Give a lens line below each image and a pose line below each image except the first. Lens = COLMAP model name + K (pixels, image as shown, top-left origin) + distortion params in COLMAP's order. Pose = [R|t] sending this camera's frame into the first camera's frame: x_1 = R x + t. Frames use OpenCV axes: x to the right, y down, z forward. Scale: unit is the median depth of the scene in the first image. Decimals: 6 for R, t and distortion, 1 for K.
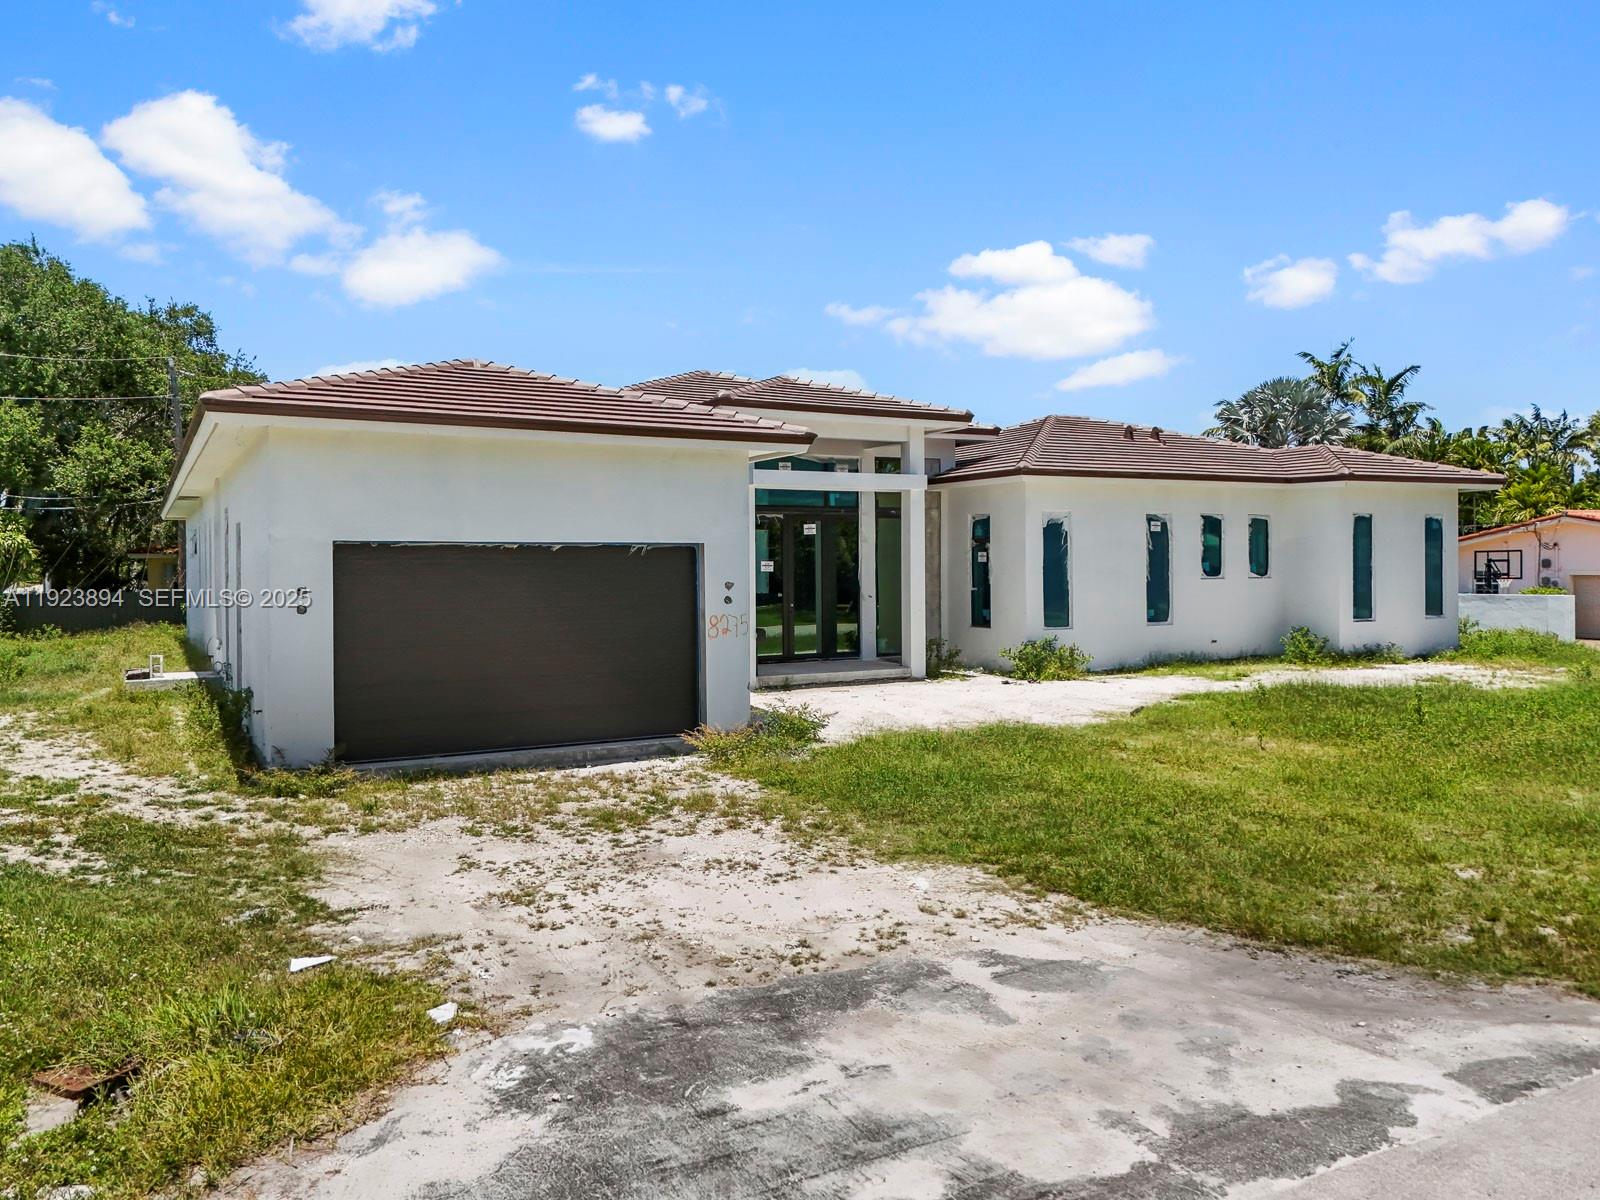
lens RADIAL K [[1181.8, 0, 794.9], [0, 1181.8, 584.1], [0, 0, 1]] dist [0.060264, -0.053809]
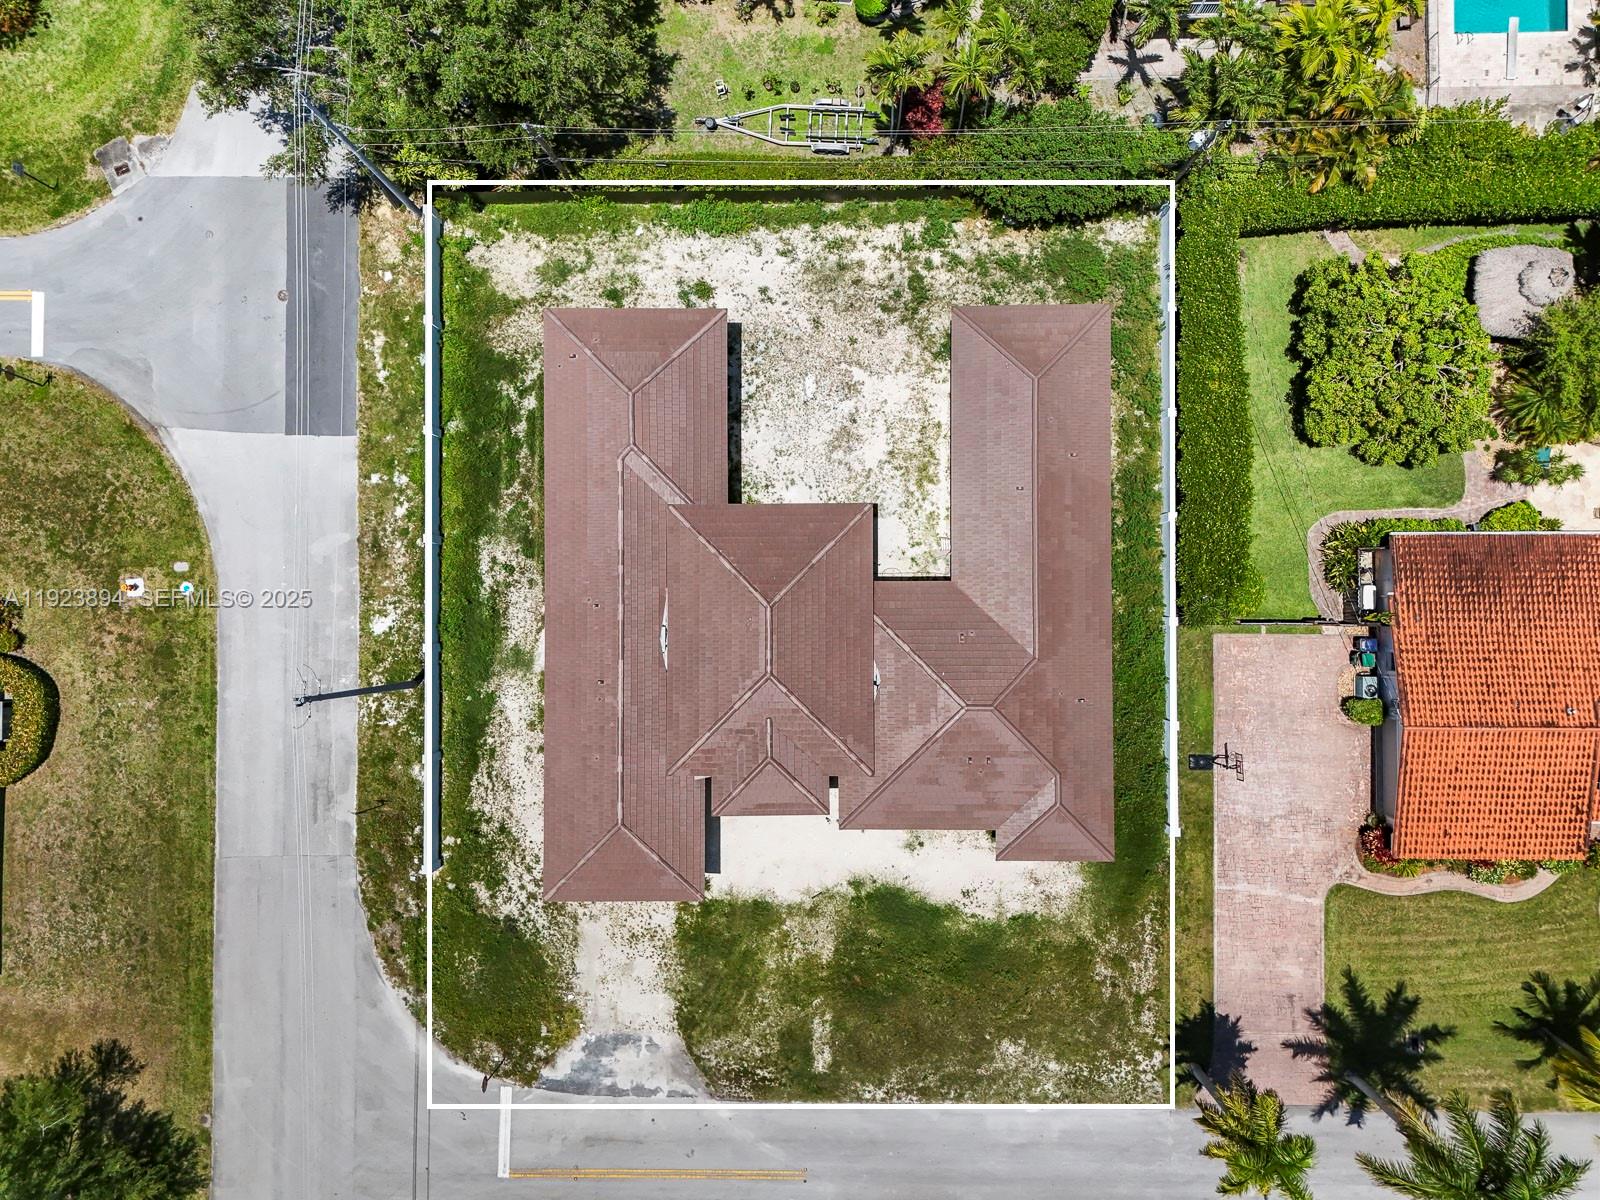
lens RADIAL K [[1181.8, 0, 797.1], [0, 1181.8, 597.3], [0, 0, 1]] dist [0.060264, -0.053809]
pose [[0.880749, 0.473359, -0.014610, -0.078210], [0.004227, 0.022991, 0.999727, -2.513599], [0.473565, -0.880570, 0.018249, 1.300579]]
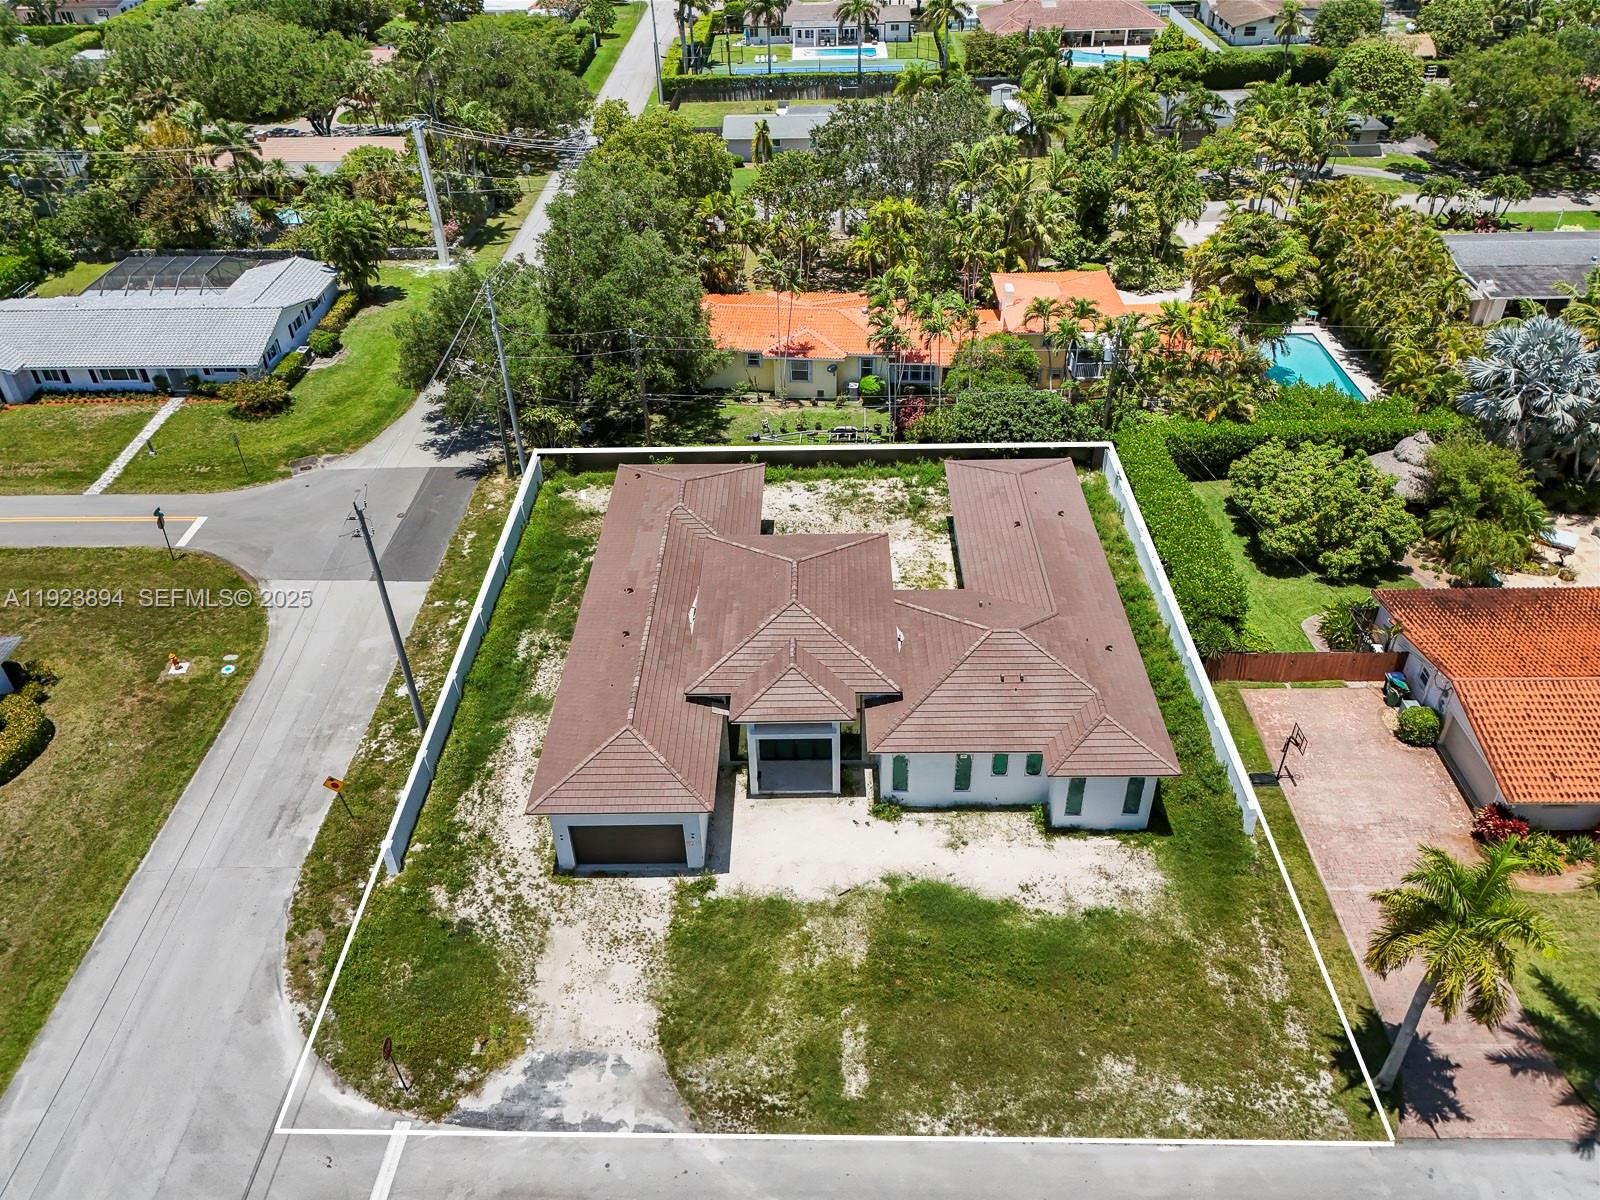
lens RADIAL K [[1181.8, 0, 799.0], [0, 1181.8, 592.2], [0, 0, 1]] dist [0.060264, -0.053809]
pose [[0.873991, 0.279029, -0.397849, 0.857145], [0.006951, 0.811452, 0.584378, -1.601251], [0.485893, -0.513506, 0.707262, -0.476828]]
